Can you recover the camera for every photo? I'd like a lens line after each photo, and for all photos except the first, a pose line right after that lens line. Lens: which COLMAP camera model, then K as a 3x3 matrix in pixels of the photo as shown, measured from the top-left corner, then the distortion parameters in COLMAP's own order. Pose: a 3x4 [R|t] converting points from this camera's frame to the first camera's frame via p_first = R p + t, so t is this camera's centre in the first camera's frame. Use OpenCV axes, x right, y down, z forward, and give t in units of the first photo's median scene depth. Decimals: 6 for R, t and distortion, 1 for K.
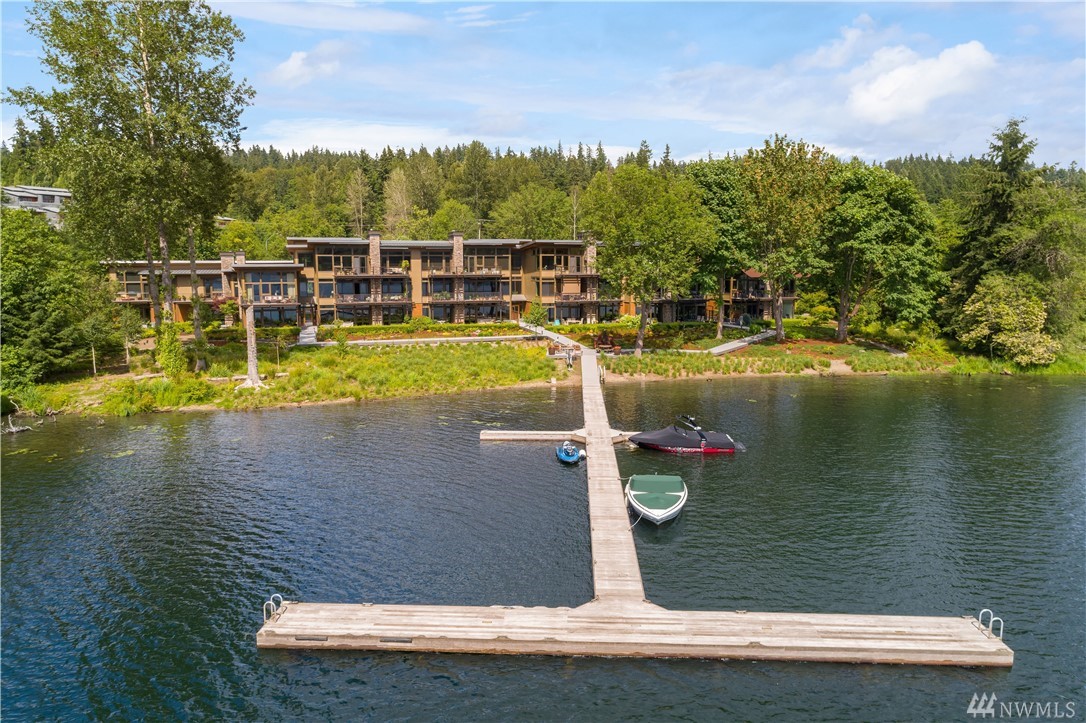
lens RADIAL K [[724.3, 0, 543.0], [0, 724.3, 361.5], [0, 0, 1]] dist [0.002304, -0.000203]
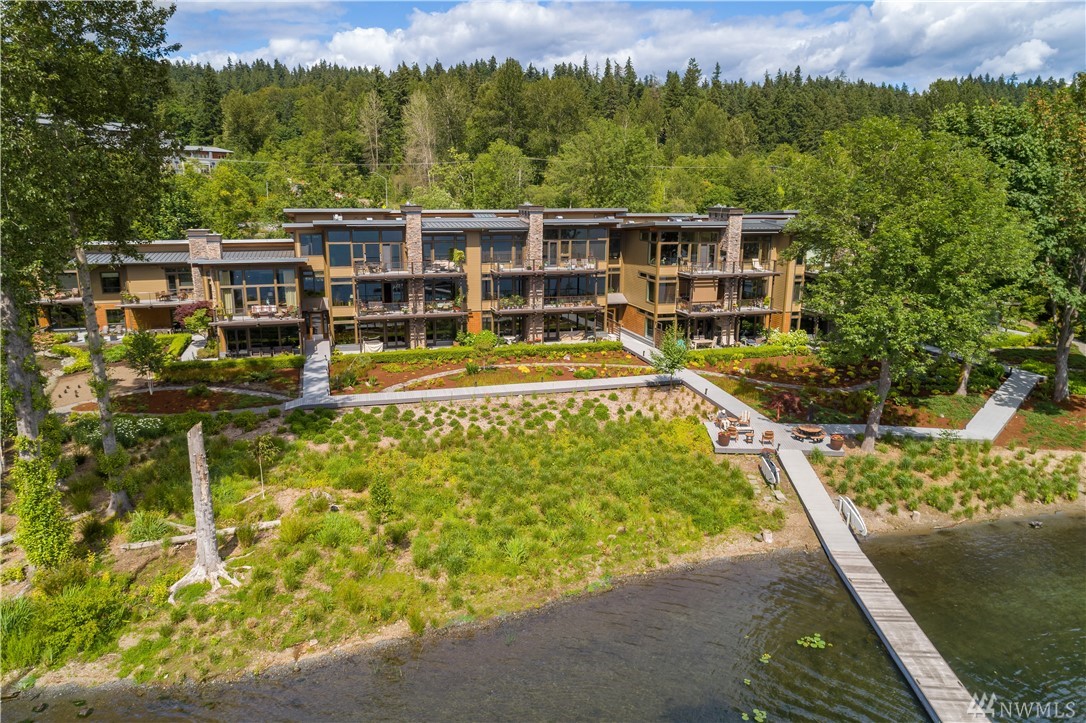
lens RADIAL K [[724.3, 0, 543.0], [0, 724.3, 361.5], [0, 0, 1]] dist [0.002304, -0.000203]
pose [[0.999775, 0.014997, -0.014978, -0.098625], [-0.013369, 0.994547, 0.103429, -0.105521], [0.016448, -0.103205, 0.994524, 0.317209]]
